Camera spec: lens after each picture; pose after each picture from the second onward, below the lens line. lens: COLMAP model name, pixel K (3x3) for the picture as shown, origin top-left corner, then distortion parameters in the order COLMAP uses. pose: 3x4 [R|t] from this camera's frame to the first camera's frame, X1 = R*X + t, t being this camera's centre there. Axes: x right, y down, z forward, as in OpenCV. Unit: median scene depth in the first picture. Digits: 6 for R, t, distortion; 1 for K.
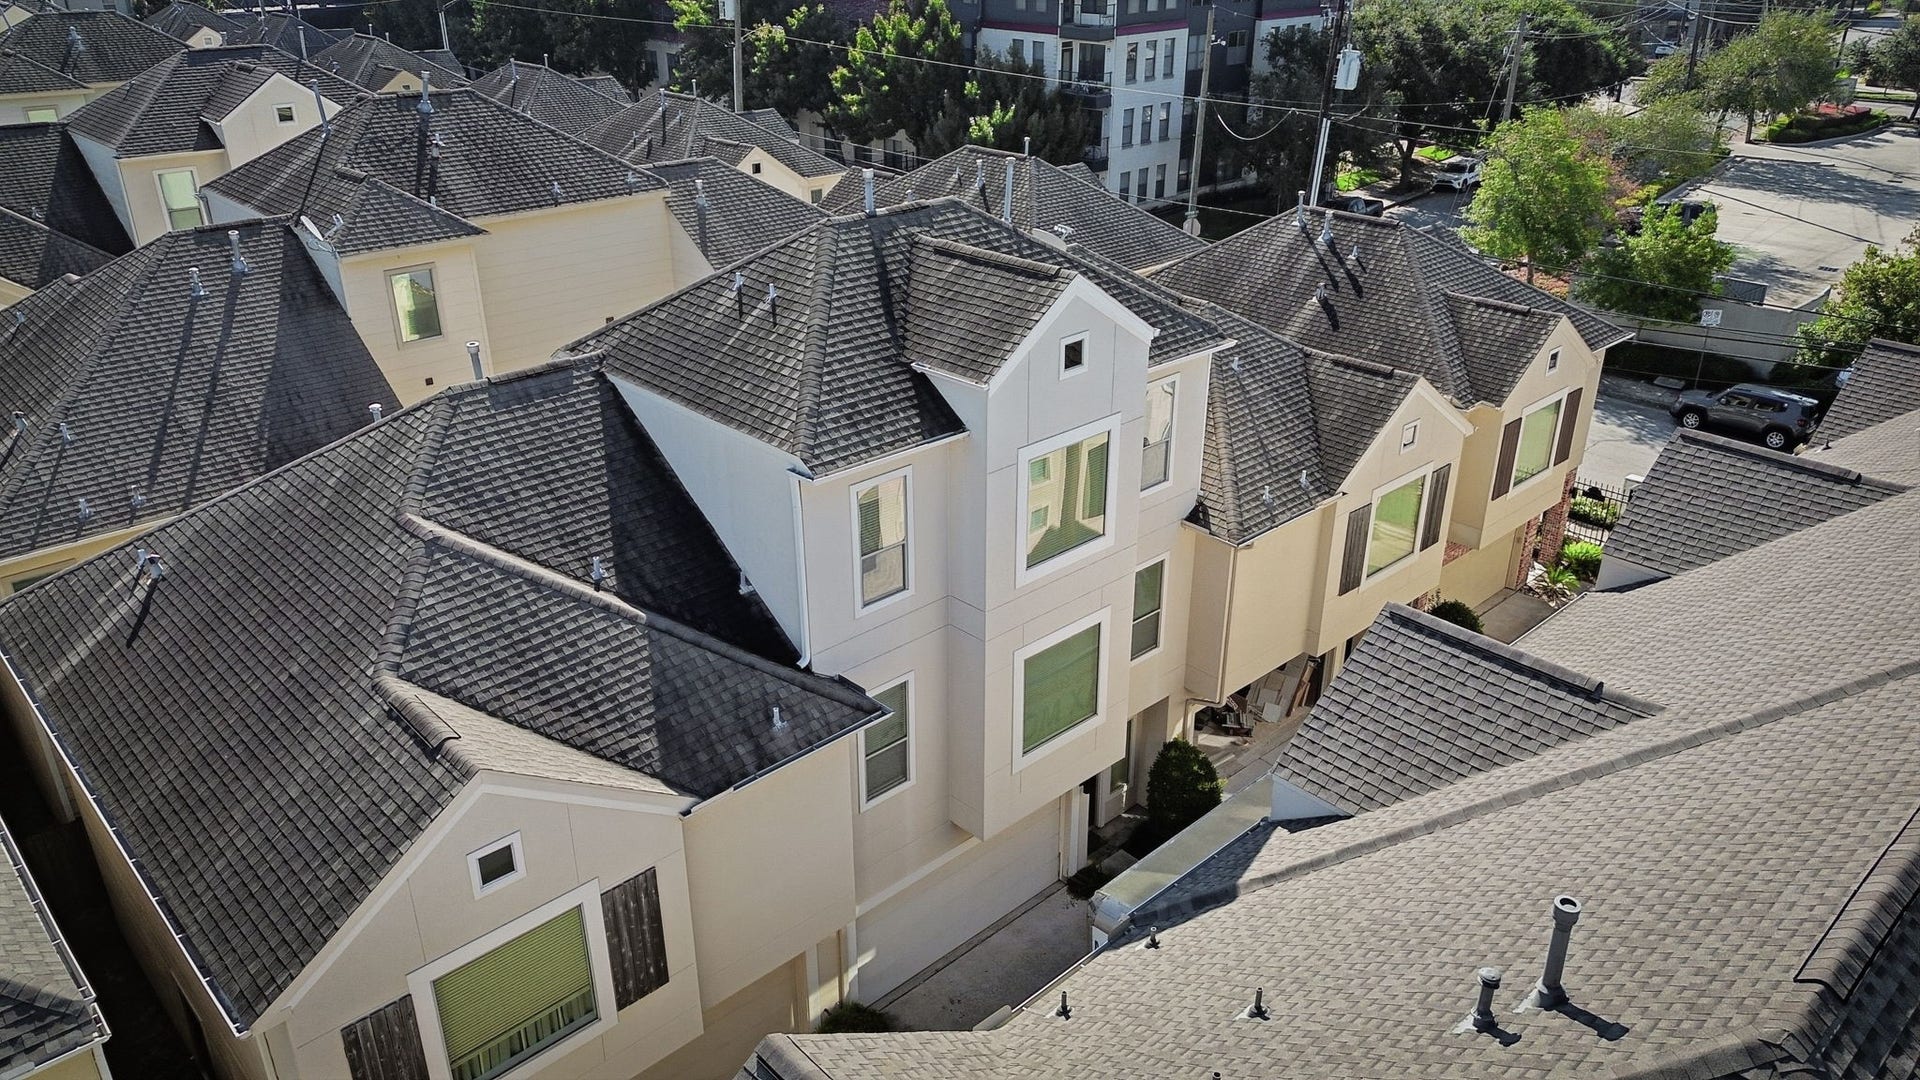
lens RADIAL K [[1359.0, 0, 960.0], [0, 1359.0, 540.0], [0, 0, 1]] dist [0.042133, -0.000938]
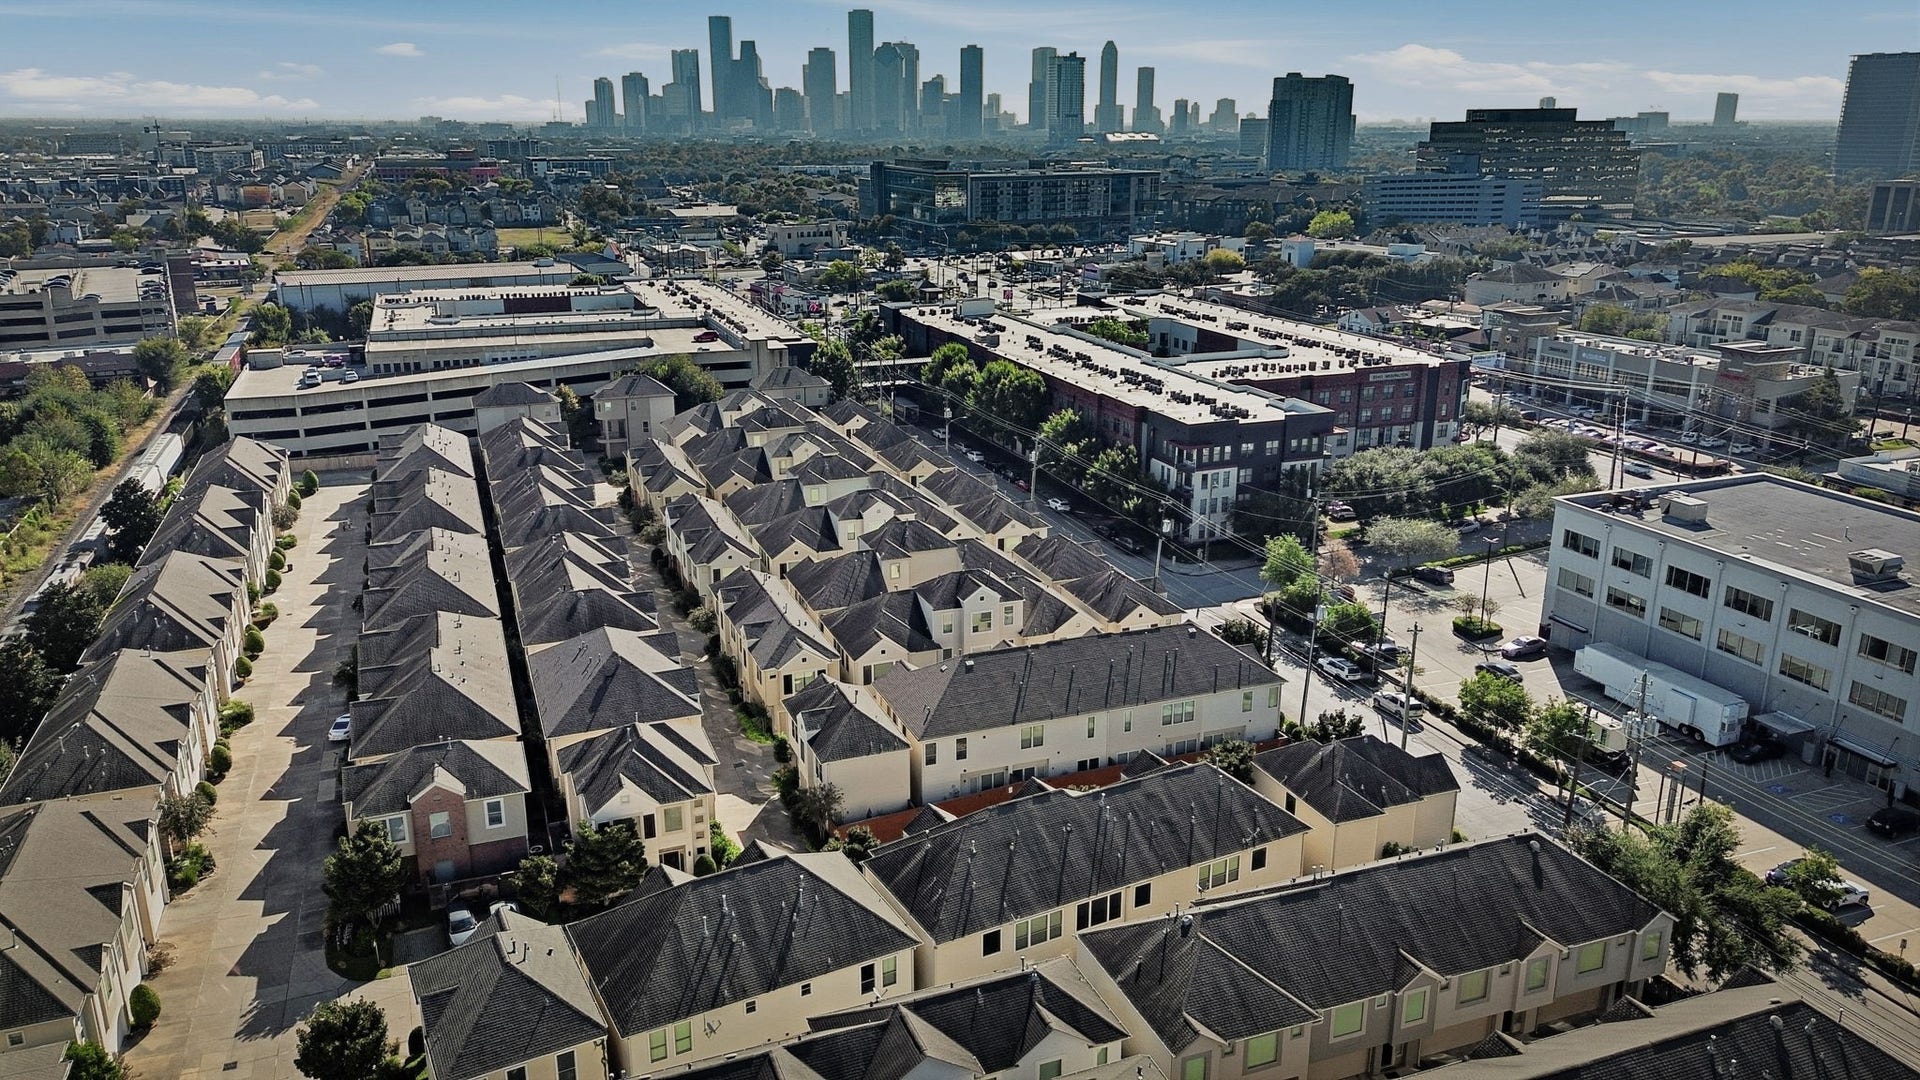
lens RADIAL K [[1359.0, 0, 960.0], [0, 1359.0, 540.0], [0, 0, 1]] dist [0.042133, -0.000938]
pose [[0.925020, 0.107433, -0.364412, 1.390864], [-0.159269, 0.980488, -0.115227, 0.210158], [0.344922, 0.164627, 0.924082, -3.021831]]
